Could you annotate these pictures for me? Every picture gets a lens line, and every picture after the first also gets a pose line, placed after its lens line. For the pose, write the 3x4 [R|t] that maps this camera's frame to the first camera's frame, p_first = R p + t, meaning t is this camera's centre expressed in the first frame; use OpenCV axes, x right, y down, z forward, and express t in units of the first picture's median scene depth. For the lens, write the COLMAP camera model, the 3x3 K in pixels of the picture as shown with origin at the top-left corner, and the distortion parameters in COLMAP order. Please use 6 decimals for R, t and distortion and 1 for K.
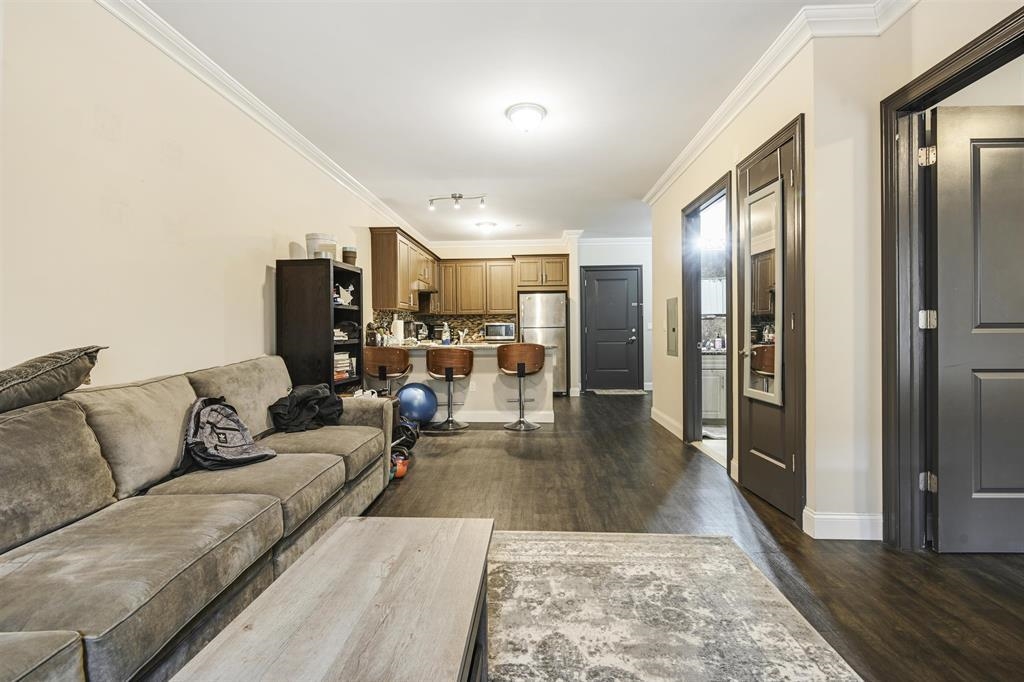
lens RADIAL K [[469.2, 0, 513.7], [0, 469.2, 332.5], [0, 0, 1]] dist [0.000707, 0.000117]
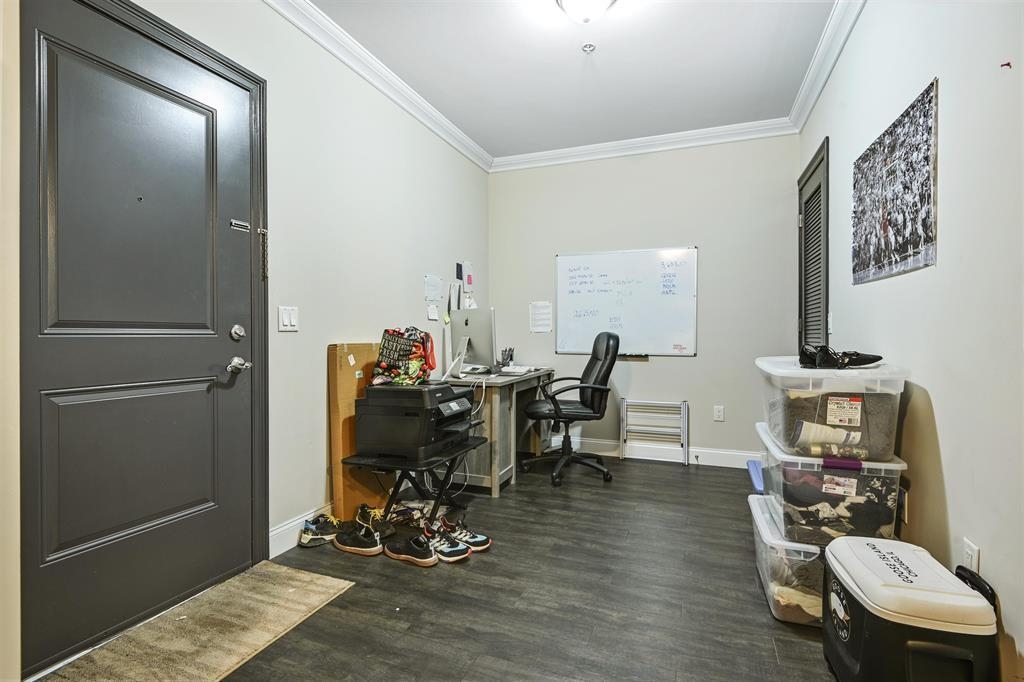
lens RADIAL K [[488.2, 0, 509.0], [0, 488.2, 337.5], [0, 0, 1]] dist [0.001288, -0.000161]
pose [[0.316421, 0.003343, 0.948613, 0.062153], [-0.002718, 0.999993, -0.002617, -0.000957], [-0.948615, -0.001750, 0.316428, 0.809797]]
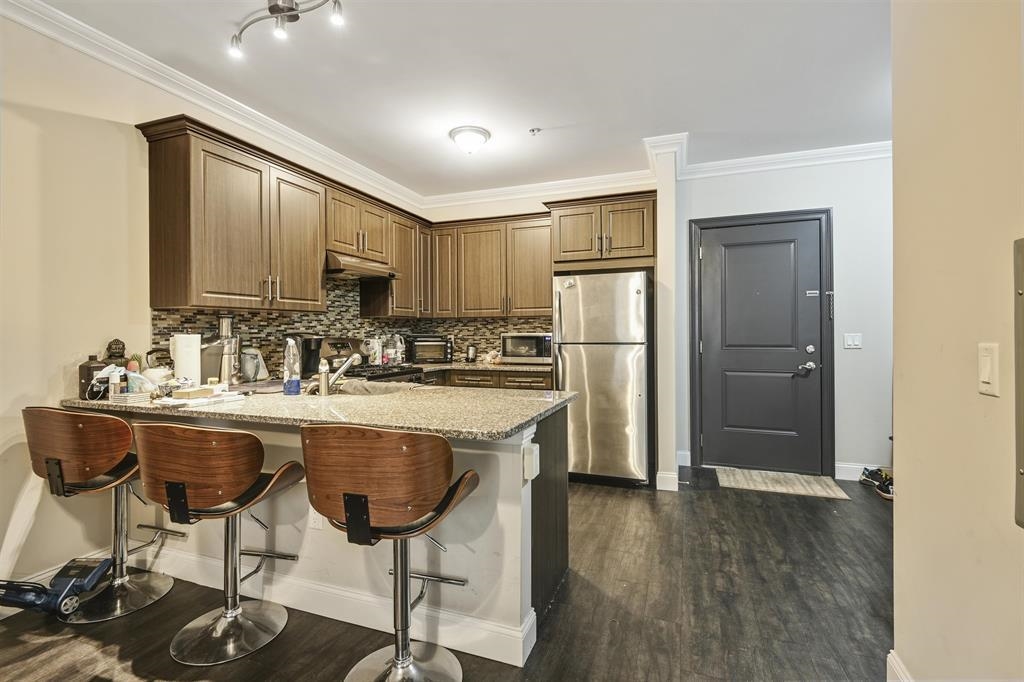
lens RADIAL K [[469.2, 0, 513.7], [0, 469.2, 332.5], [0, 0, 1]] dist [0.000707, 0.000117]
pose [[0.953527, 0.003377, -0.301288, 0.117954], [-0.003557, 0.999994, -0.000047, -0.020327], [0.301286, 0.001116, 0.953533, 0.477410]]
